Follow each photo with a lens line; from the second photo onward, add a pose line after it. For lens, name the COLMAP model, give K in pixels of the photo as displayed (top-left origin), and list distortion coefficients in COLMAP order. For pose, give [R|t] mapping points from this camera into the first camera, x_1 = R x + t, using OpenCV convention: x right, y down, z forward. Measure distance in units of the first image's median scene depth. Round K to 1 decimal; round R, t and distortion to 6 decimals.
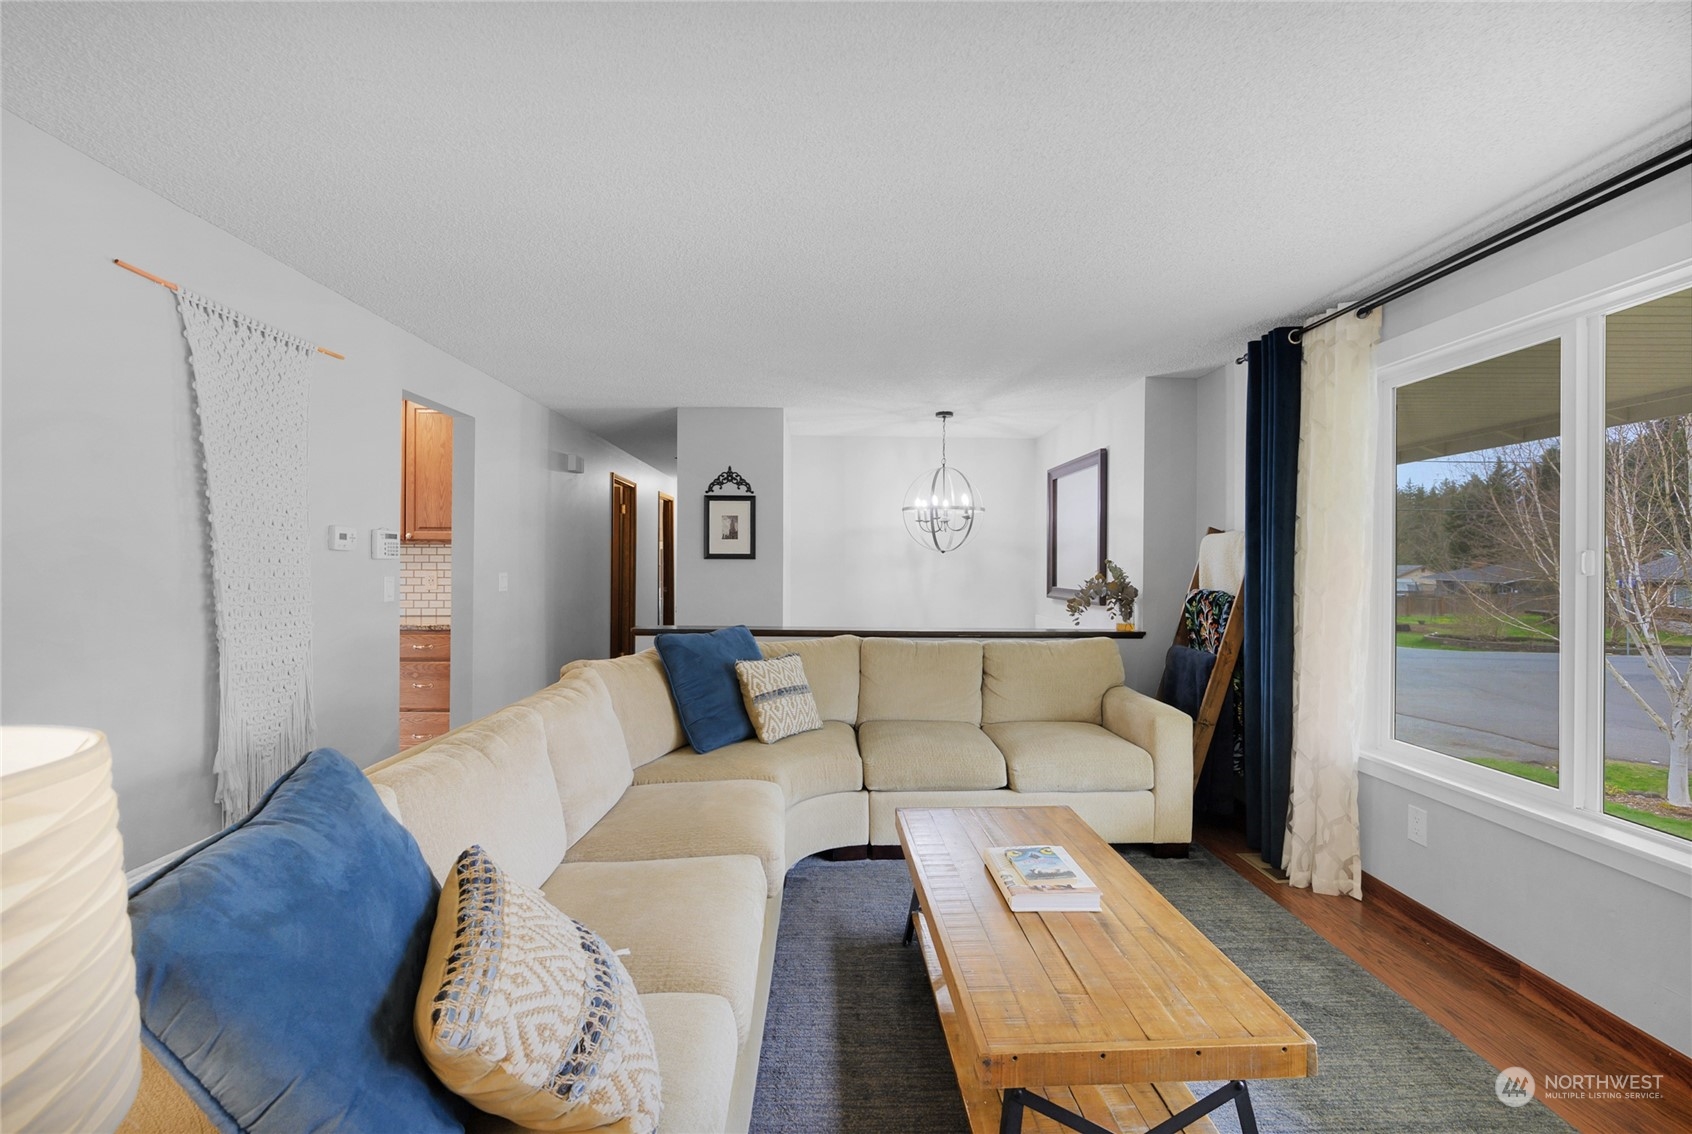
lens RADIAL K [[715.8, 0, 847.3], [0, 715.8, 569.4], [0, 0, 1]] dist [0.000391, 0.000070]
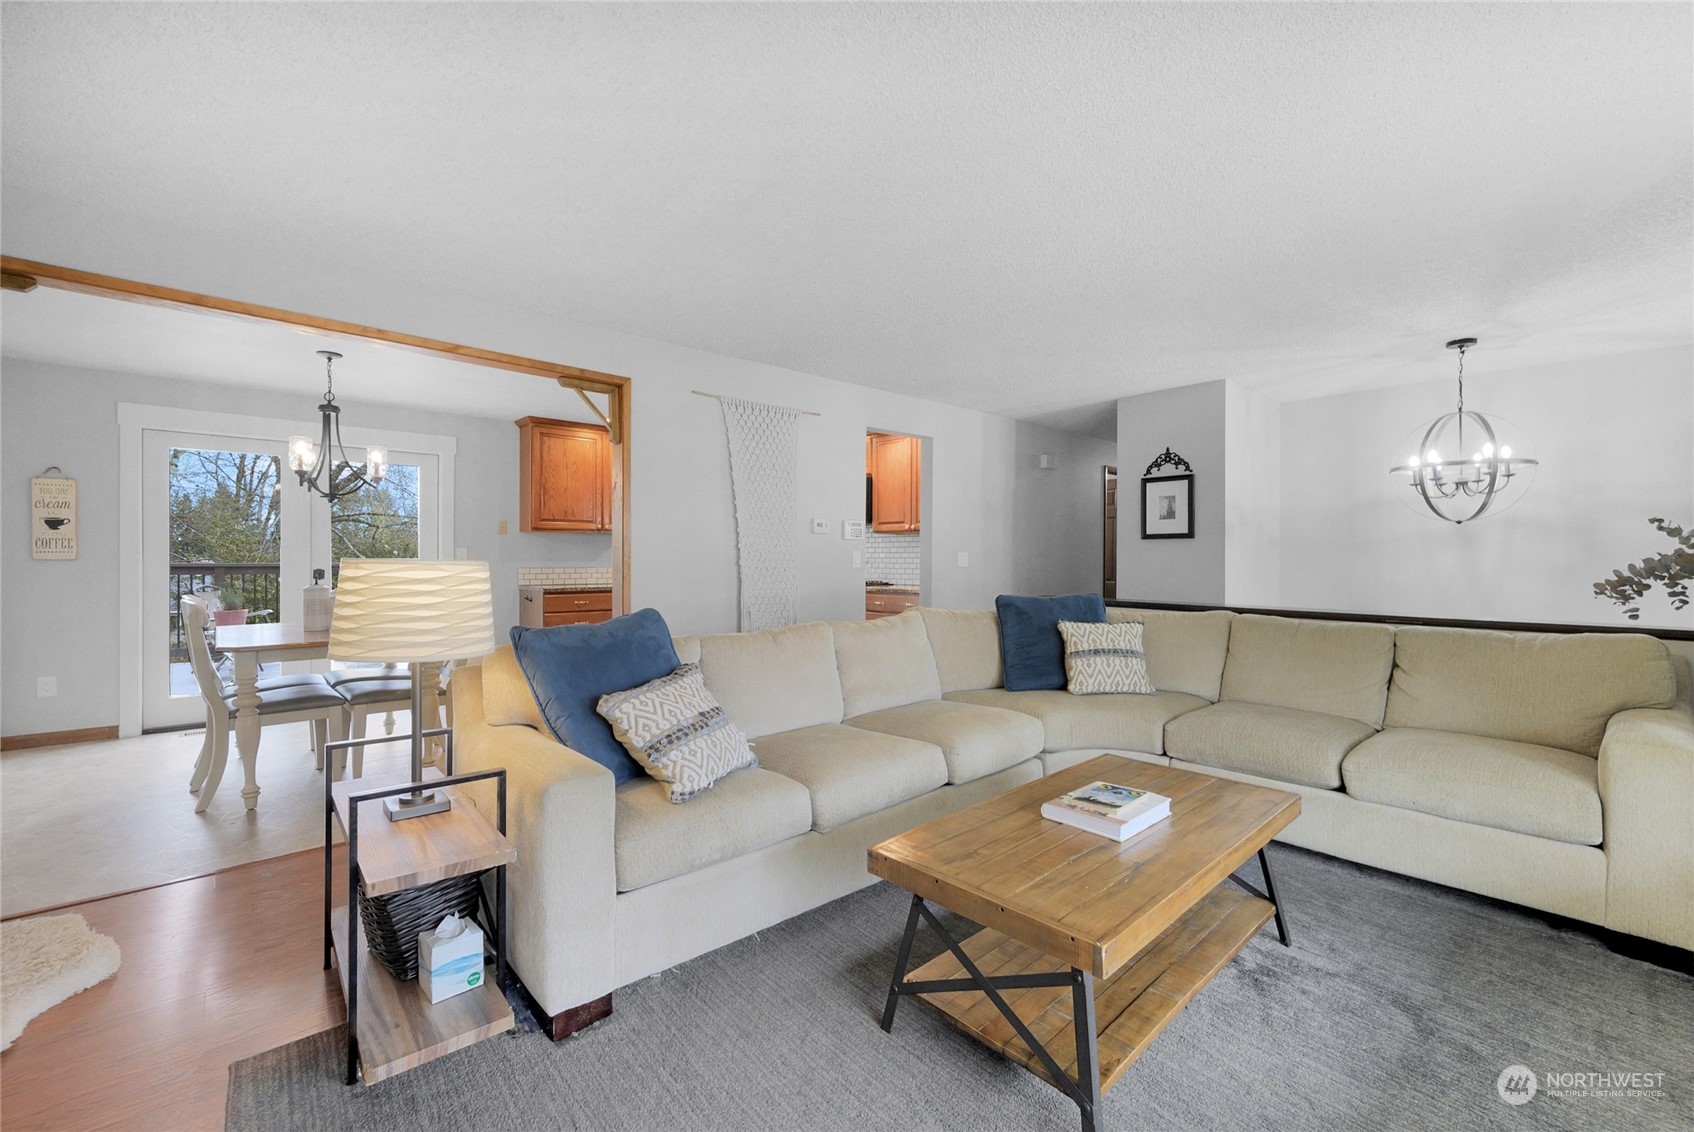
lens RADIAL K [[683.6, 0, 835.8], [0, 683.6, 563.8], [0, 0, 1]] dist [0.003350, 0.000455]
pose [[0.649290, 0.000550, -0.760541, 0.383739], [-0.003220, 0.999993, -0.002025, 0.034921], [0.760534, 0.003763, 0.649287, 0.017314]]
